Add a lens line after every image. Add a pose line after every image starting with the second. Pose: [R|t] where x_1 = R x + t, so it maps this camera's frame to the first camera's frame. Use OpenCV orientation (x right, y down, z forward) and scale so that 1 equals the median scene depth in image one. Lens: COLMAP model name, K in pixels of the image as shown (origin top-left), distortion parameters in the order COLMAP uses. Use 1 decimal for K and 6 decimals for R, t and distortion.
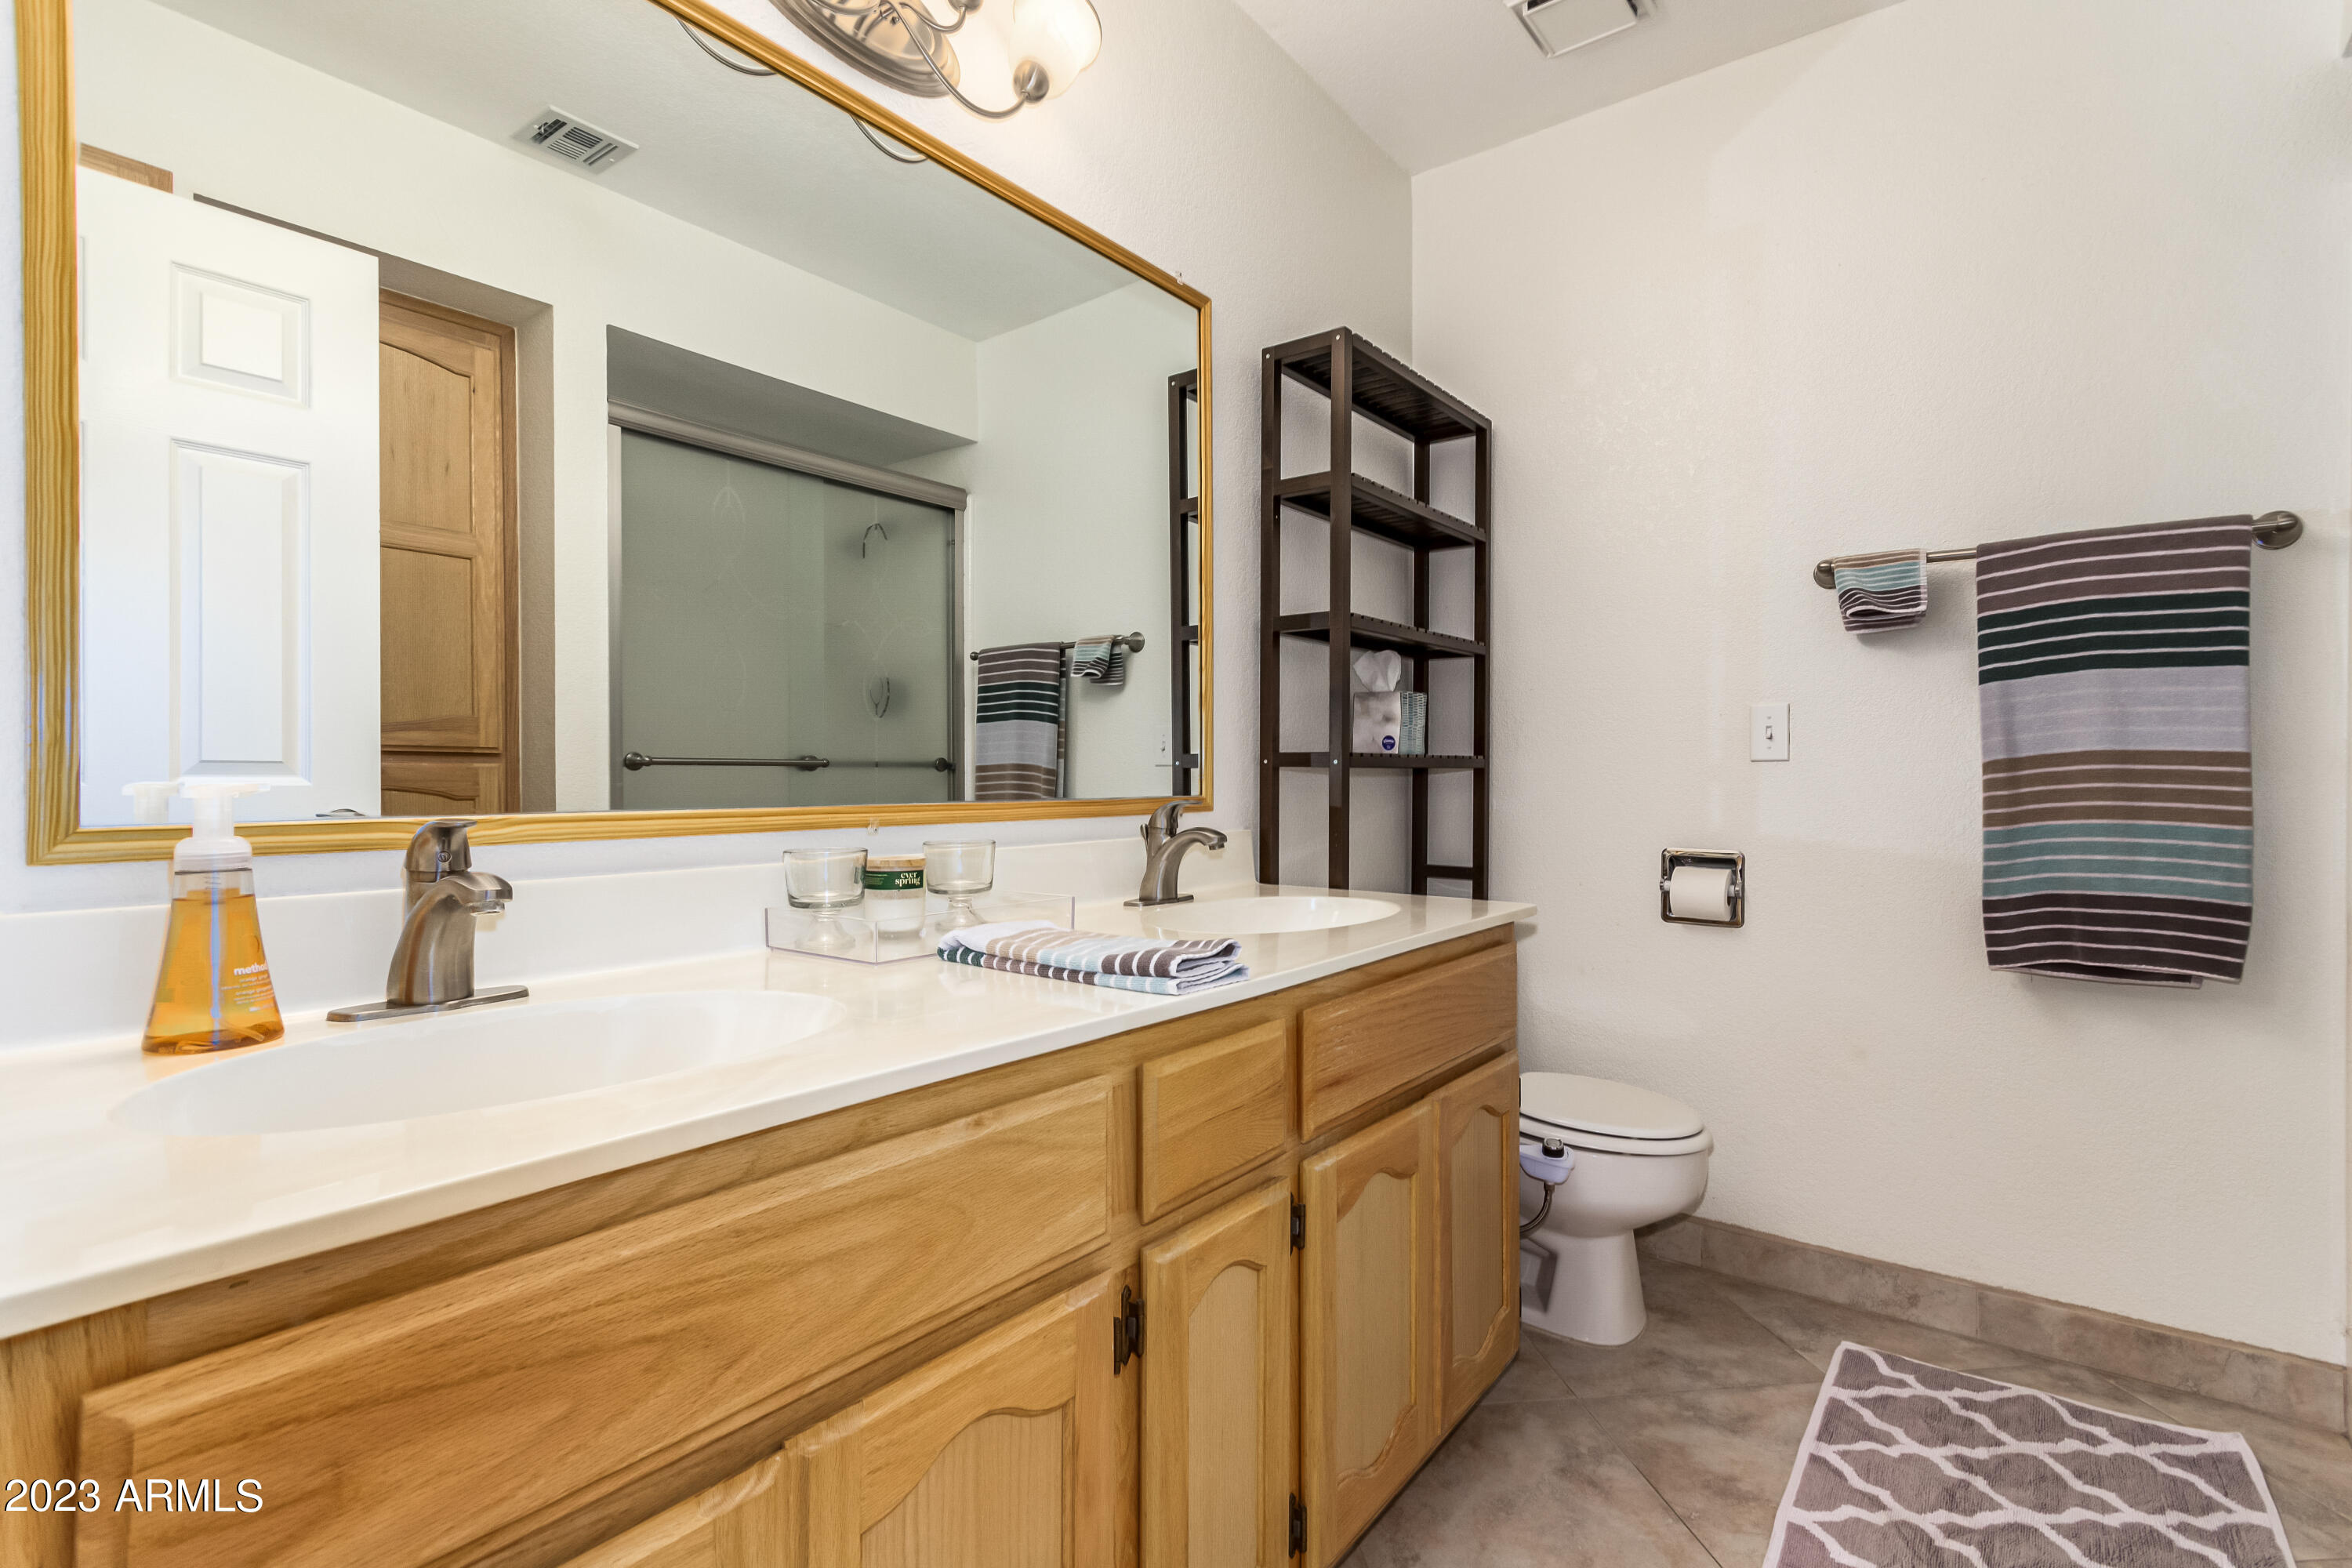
lens RADIAL K [[1117.2, 0, 1182.8], [0, 1117.2, 779.9], [0, 0, 1]] dist [0.002701, 0.000252]
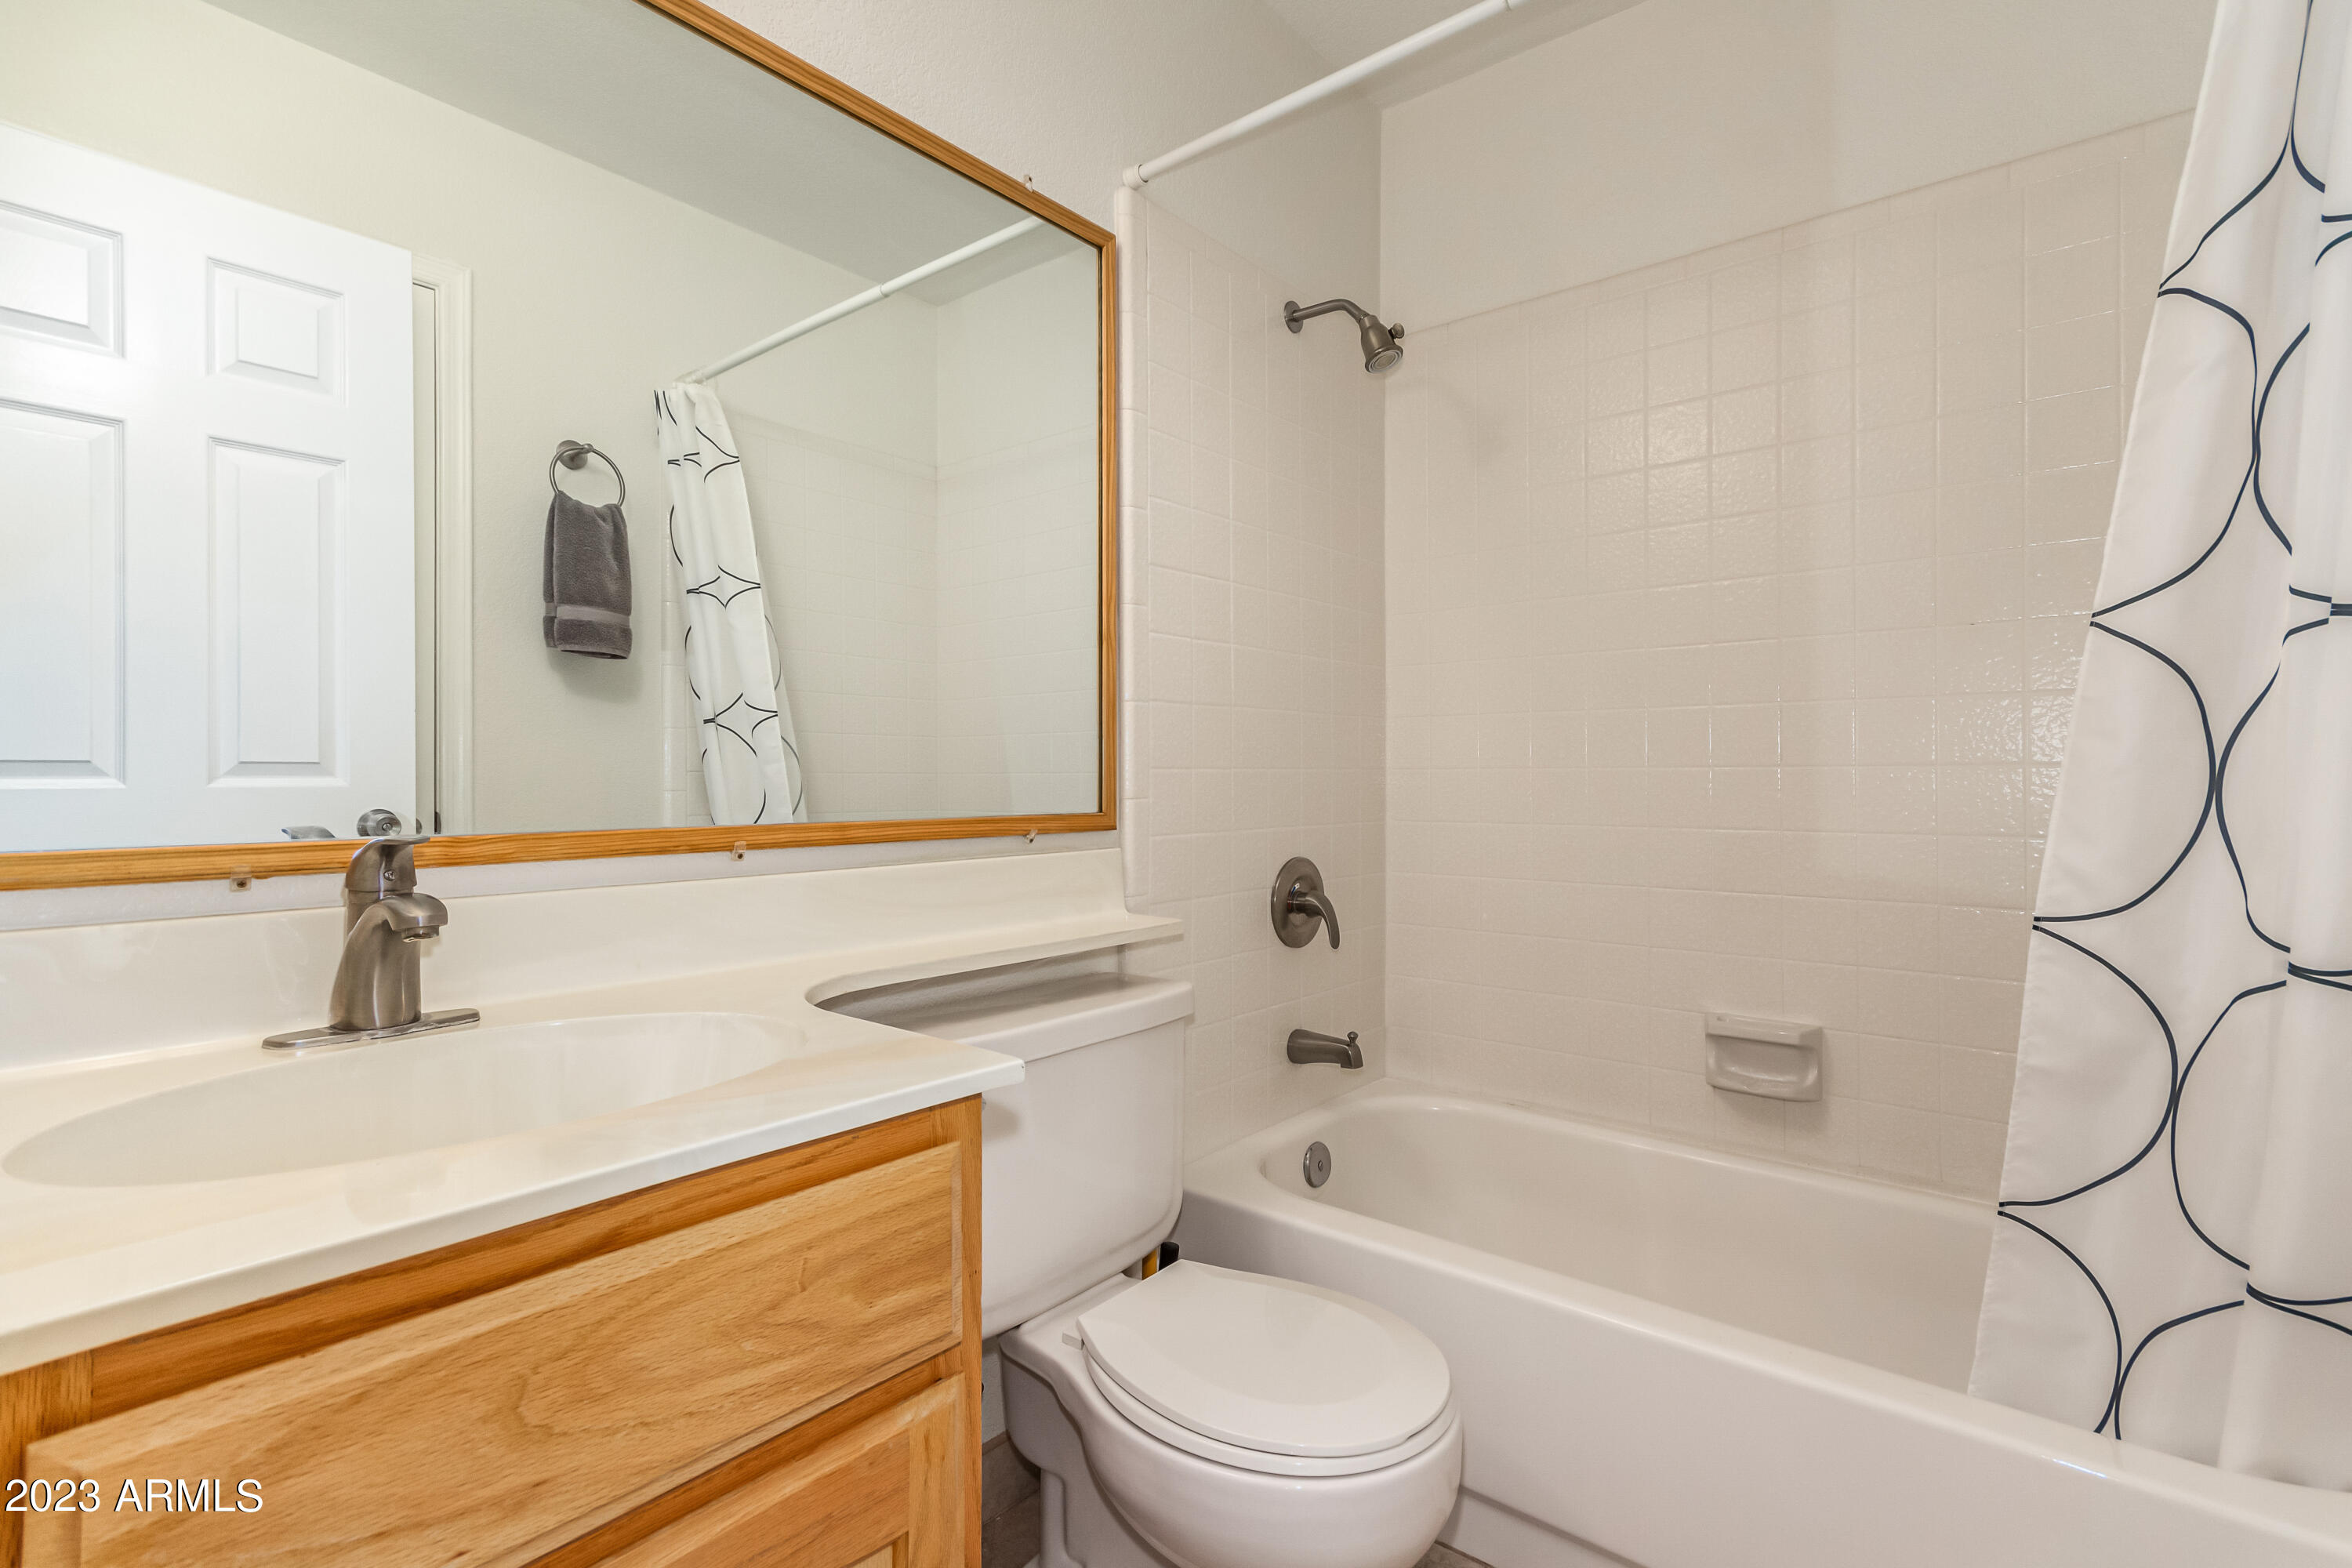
lens RADIAL K [[1107.3, 0, 1173.7], [0, 1107.3, 798.2], [0, 0, 1]] dist [0.012934, -0.000986]
pose [[0.998841, -0.003414, -0.048013, 0.062685], [0.003667, 0.999980, 0.005182, -0.000544], [0.047994, -0.005352, 0.998833, 0.081751]]
